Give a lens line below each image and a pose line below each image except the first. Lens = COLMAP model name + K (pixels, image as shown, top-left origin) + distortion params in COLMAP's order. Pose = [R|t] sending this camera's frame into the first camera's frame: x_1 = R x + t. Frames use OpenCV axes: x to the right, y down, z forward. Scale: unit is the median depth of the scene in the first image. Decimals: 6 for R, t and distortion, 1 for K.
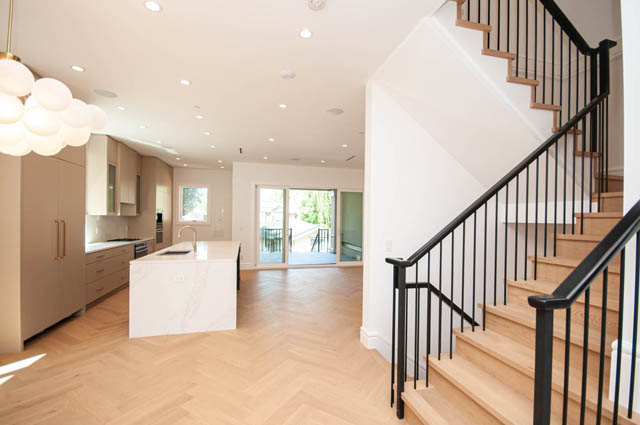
lens RADIAL K [[289.2, 0, 320.0], [0, 289.2, 212.5], [0, 0, 1]] dist [0.001257, 0.000119]
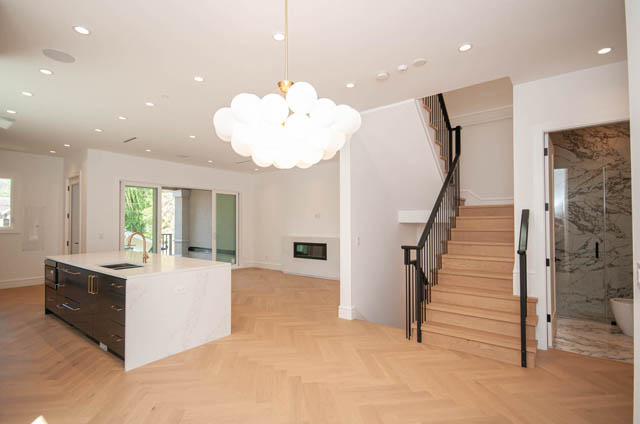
lens RADIAL K [[304.4, 0, 320.0], [0, 304.4, 212.0], [0, 0, 1]] dist [-0.001364, -0.000145]
pose [[0.790978, 0.005157, 0.611823, -0.747635], [0.001751, 0.999941, -0.010693, -0.004722], [-0.611842, 0.009529, 0.790922, -0.015270]]
